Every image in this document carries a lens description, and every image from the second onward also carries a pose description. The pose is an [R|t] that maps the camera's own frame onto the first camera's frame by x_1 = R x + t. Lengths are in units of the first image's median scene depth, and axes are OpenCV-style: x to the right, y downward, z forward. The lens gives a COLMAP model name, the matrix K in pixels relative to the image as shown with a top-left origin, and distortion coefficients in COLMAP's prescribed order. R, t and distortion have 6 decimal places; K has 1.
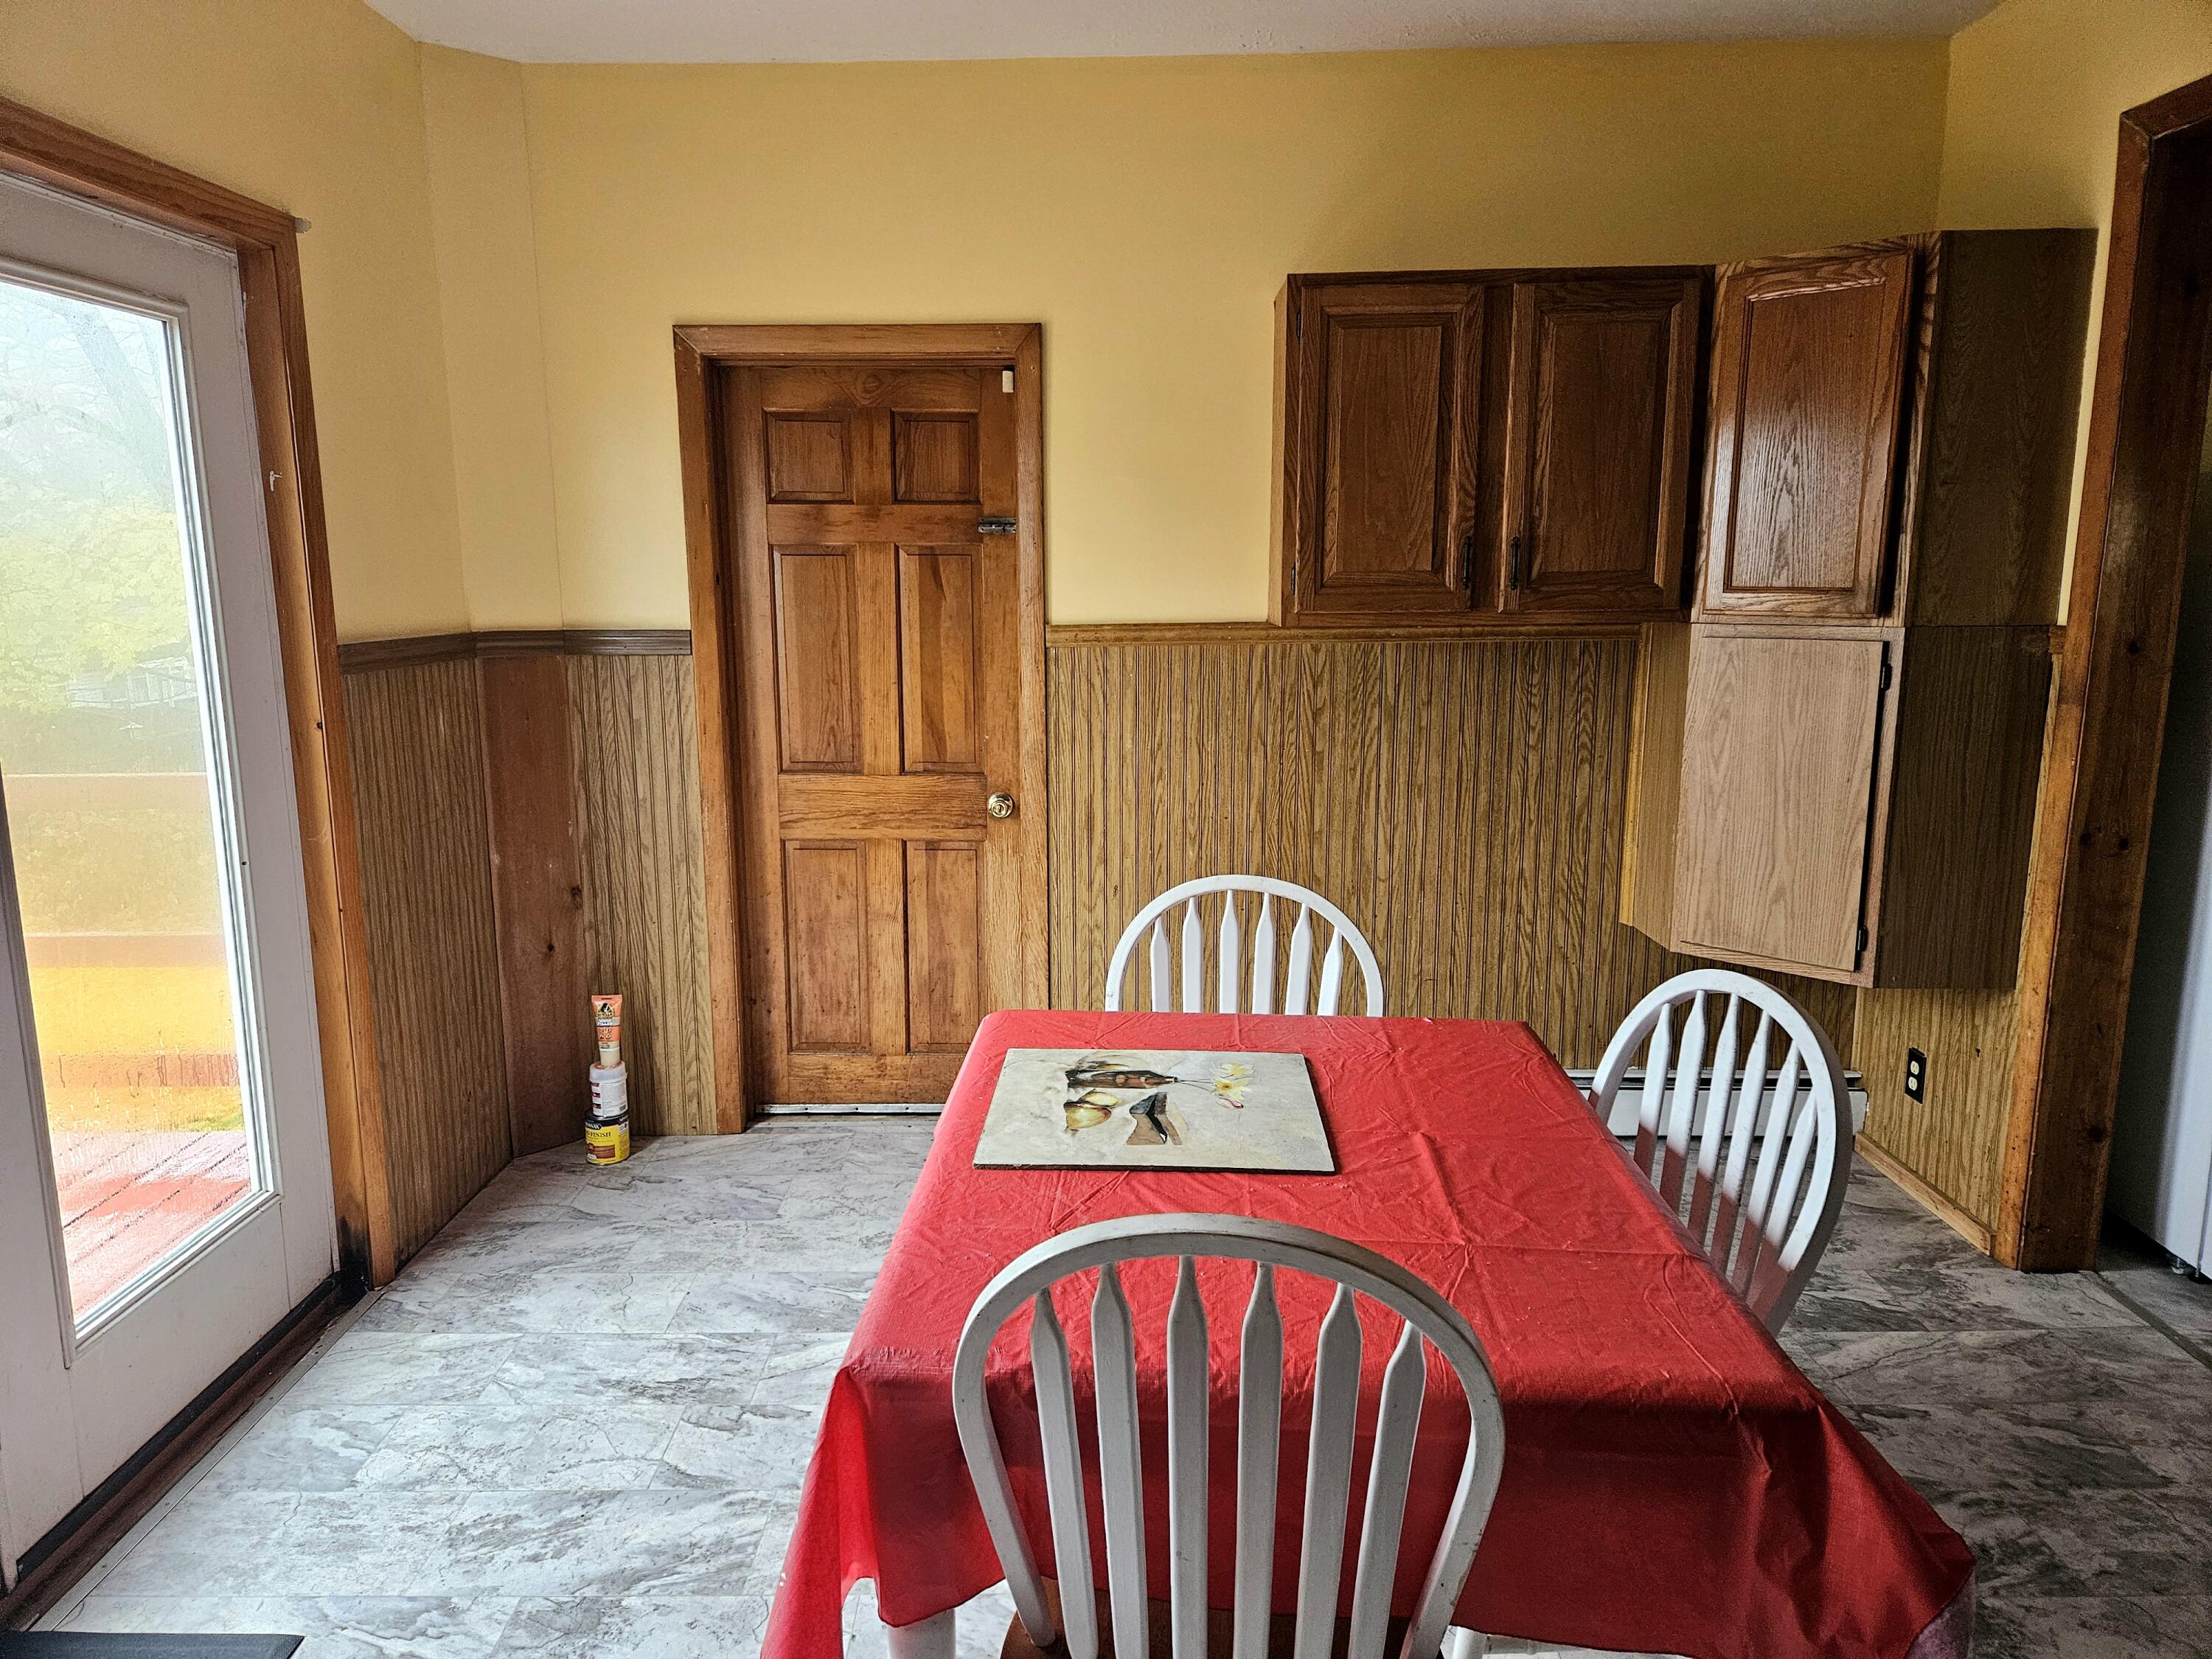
lens RADIAL K [[1396.8, 0, 1106.0], [0, 1396.8, 829.5], [0, 0, 1]] dist [0.021592, -0.034887]
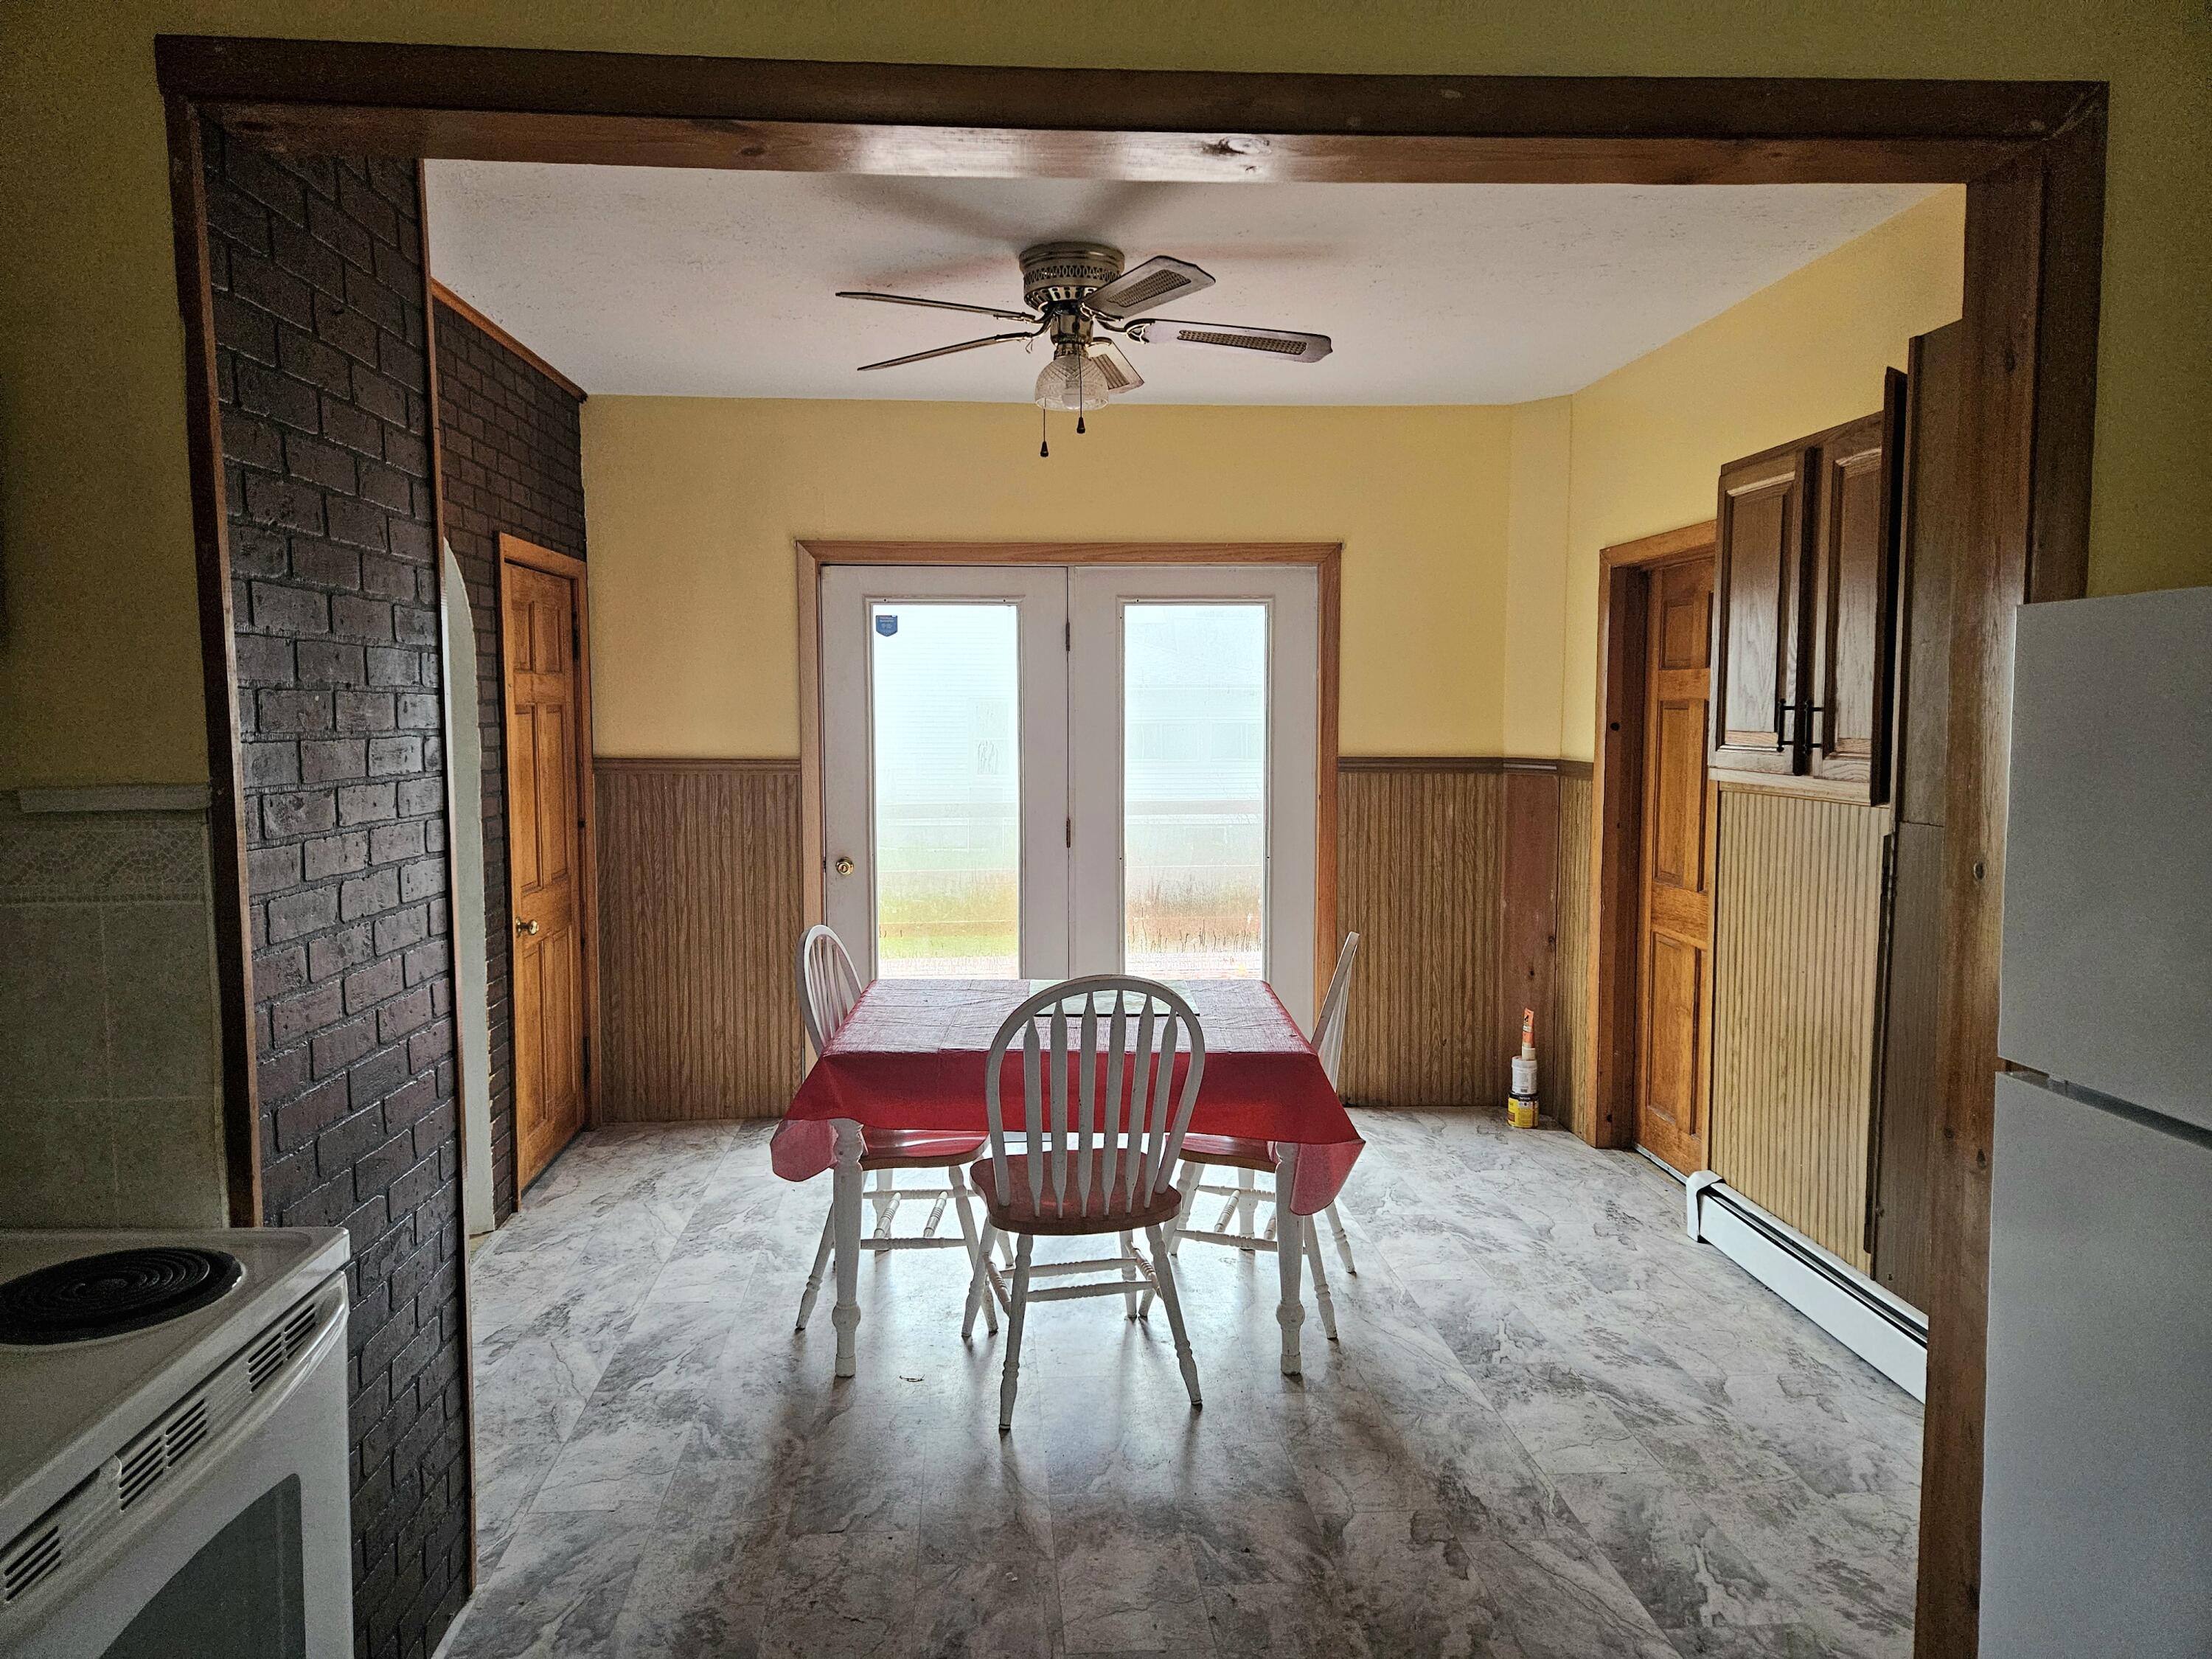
lens RADIAL K [[1492.2, 0, 1106.0], [0, 1492.2, 829.5], [0, 0, 1]] dist [-0.000217, -0.086581]
pose [[0.083164, 0.090921, -0.992379, 1.113586], [-0.187870, 0.979403, 0.073988, -0.094984], [0.978667, 0.180285, 0.098533, 0.394346]]
